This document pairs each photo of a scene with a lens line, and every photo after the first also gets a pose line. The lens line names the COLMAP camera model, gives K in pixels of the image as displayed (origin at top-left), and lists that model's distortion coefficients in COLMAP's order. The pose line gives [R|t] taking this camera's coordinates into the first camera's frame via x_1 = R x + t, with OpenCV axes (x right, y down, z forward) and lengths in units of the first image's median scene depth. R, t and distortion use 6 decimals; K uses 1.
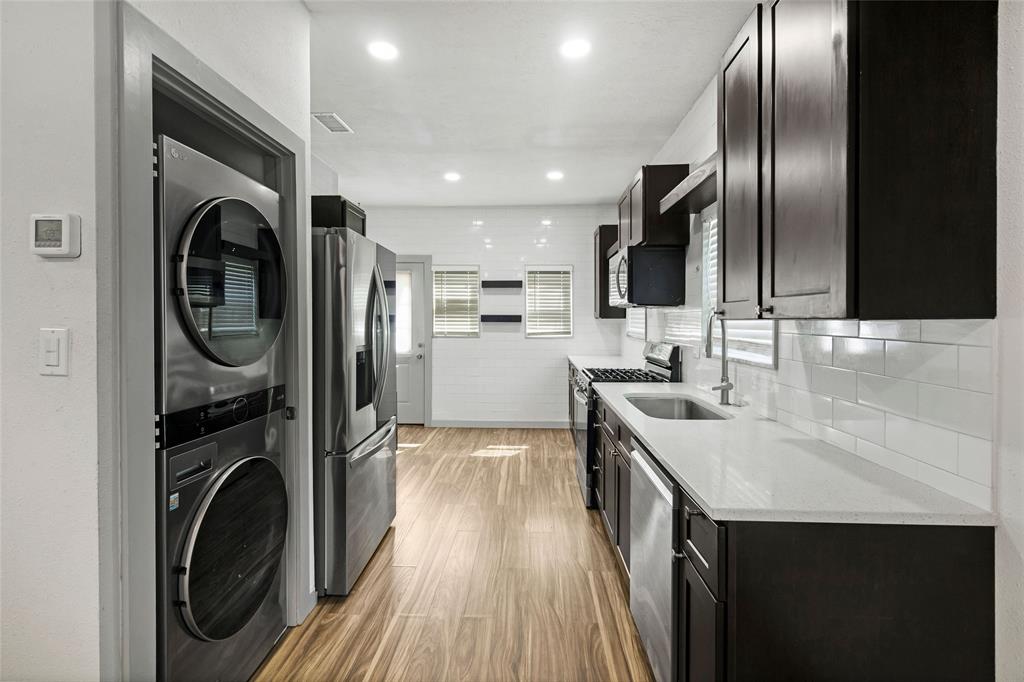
lens RADIAL K [[473.3, 0, 508.1], [0, 473.3, 323.8], [0, 0, 1]] dist [-0.000839, 0.000025]
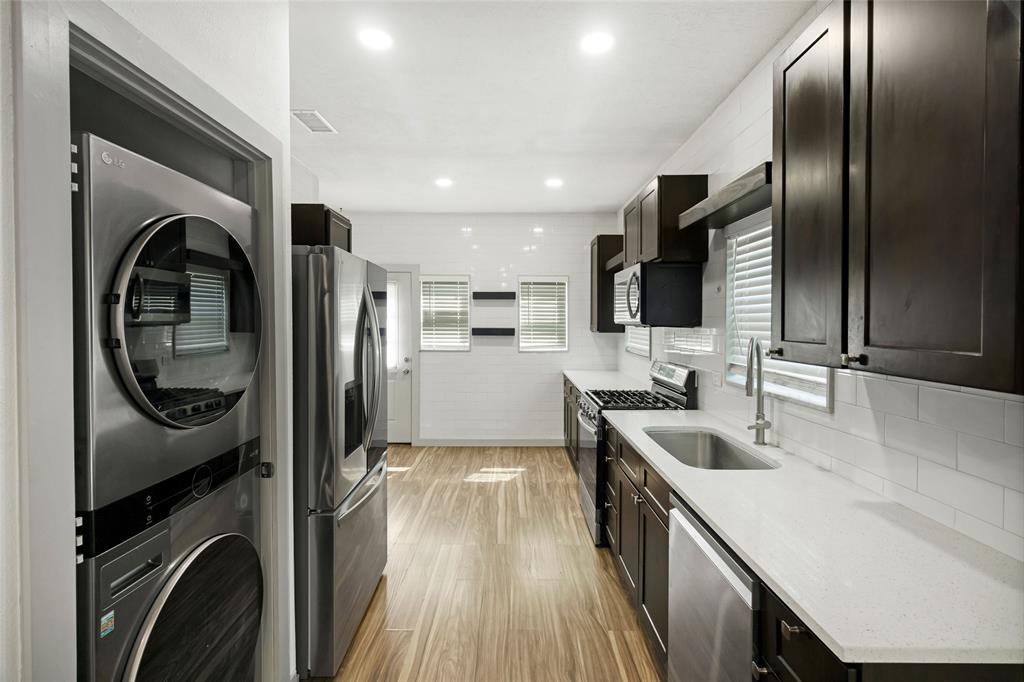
lens RADIAL K [[471.2, 0, 511.3], [0, 471.2, 327.7], [0, 0, 1]] dist [0.000898, 0.000289]
pose [[0.998787, -0.000266, 0.049244, -0.040839], [0.000063, 0.999992, 0.004122, -0.037646], [-0.049245, -0.004114, 0.998778, 0.088059]]
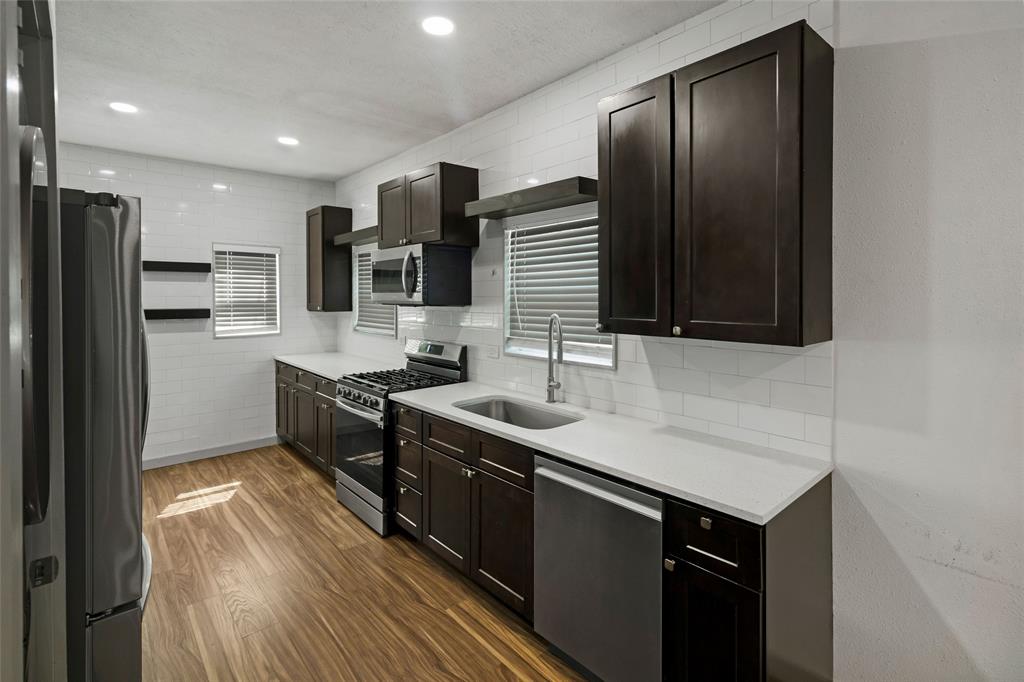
lens RADIAL K [[478.1, 0, 515.2], [0, 478.1, 300.0], [0, 0, 1]] dist [0.000257, 0.000097]
pose [[0.710718, -0.009546, 0.703412, -0.263281], [0.009493, 0.999947, 0.003978, -0.049883], [-0.703413, 0.003851, 0.710771, 0.183224]]
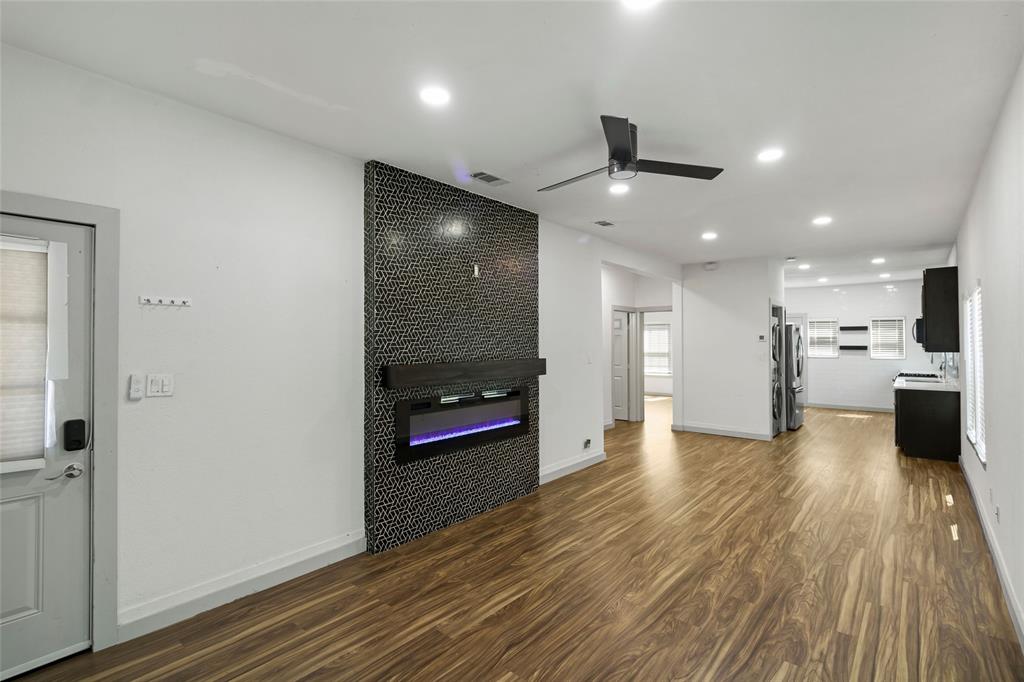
lens RADIAL K [[476.6, 0, 523.3], [0, 476.6, 339.3], [0, 0, 1]] dist [-0.000057, -0.000131]
pose [[0.804527, -0.006351, -0.593882, 0.083591], [-0.002796, 0.999891, -0.014480, -0.021404], [0.593910, 0.013310, 0.804422, -1.900393]]
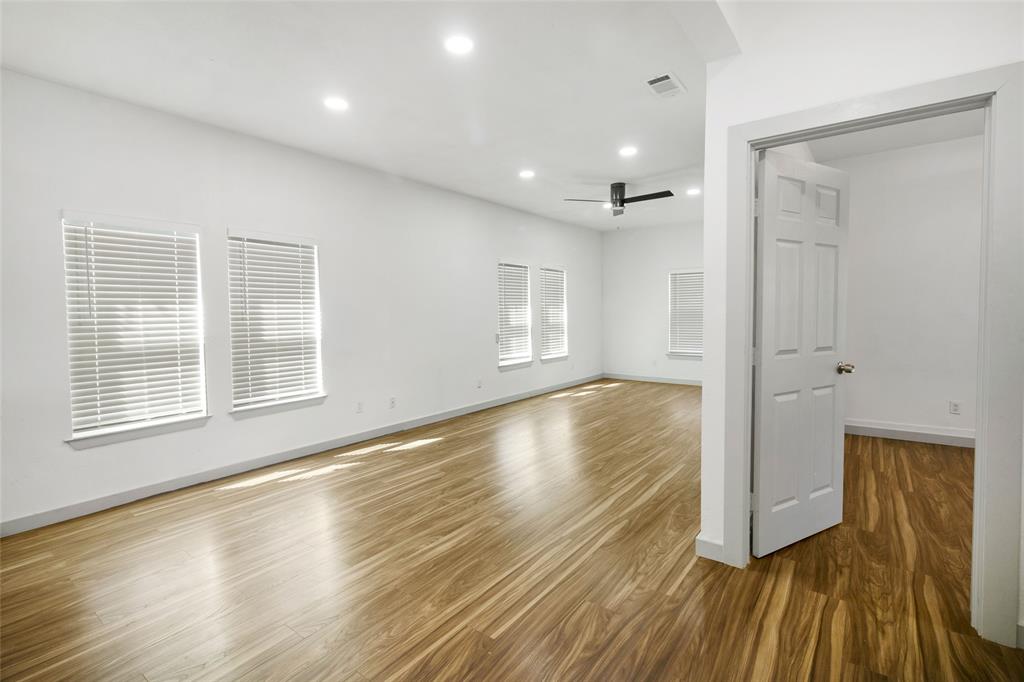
lens RADIAL K [[471.2, 0, 511.3], [0, 471.2, 327.7], [0, 0, 1]] dist [0.000898, 0.000289]
pose [[-0.825017, -0.010554, 0.565010, -0.825613], [0.016520, 0.998948, 0.042781, 0.009989], [-0.564867, 0.044629, -0.823974, 0.288944]]
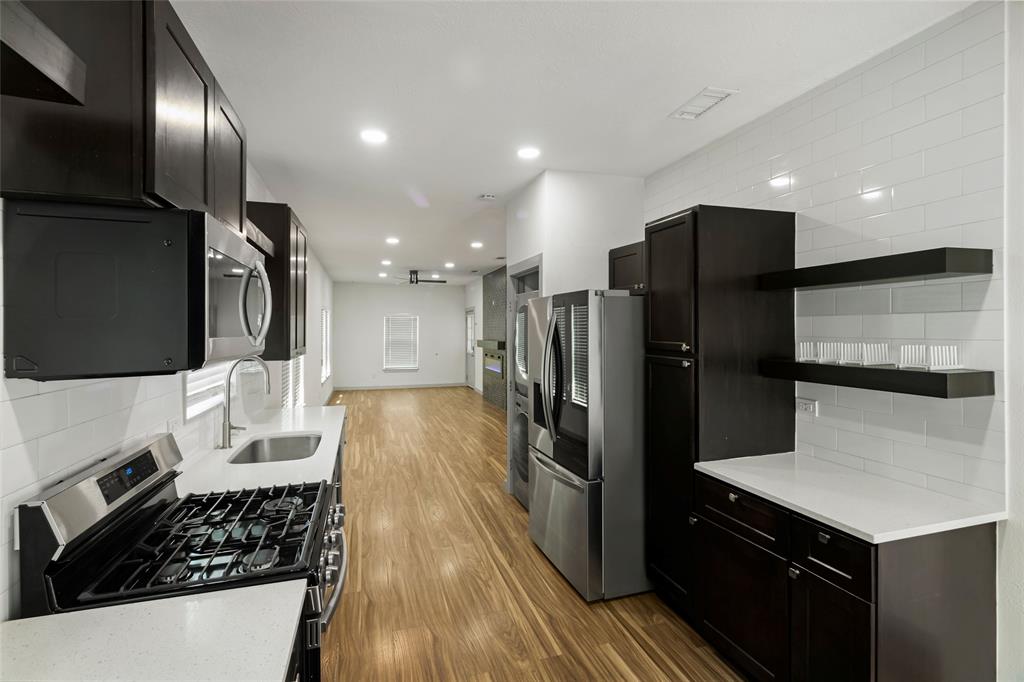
lens RADIAL K [[471.2, 0, 511.3], [0, 471.2, 327.7], [0, 0, 1]] dist [0.000898, 0.000289]
pose [[-0.938702, 0.003600, -0.344711, 0.152755], [0.002360, 0.999989, 0.004016, -0.069638], [0.344722, 0.002956, -0.938700, 1.529556]]
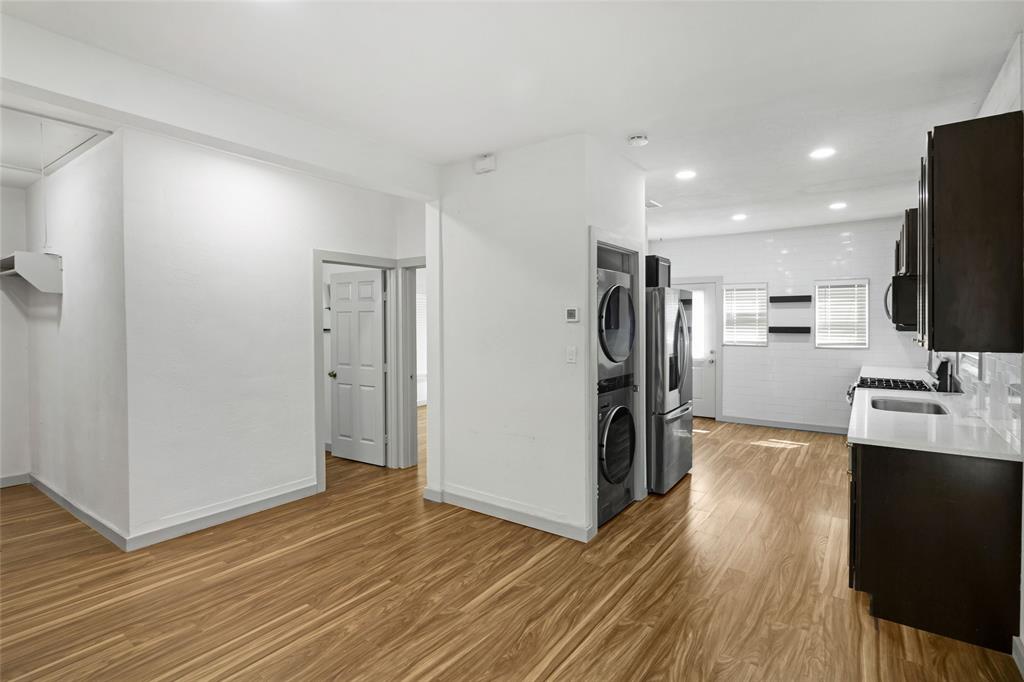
lens RADIAL K [[498.0, 0, 509.6], [0, 498.0, 332.7], [0, 0, 1]] dist [-0.002539, -0.000526]
pose [[0.838076, 0.006270, -0.545517, 0.118095], [0.002165, 0.999888, 0.014818, -0.038065], [0.545549, -0.013600, 0.837969, -0.548785]]
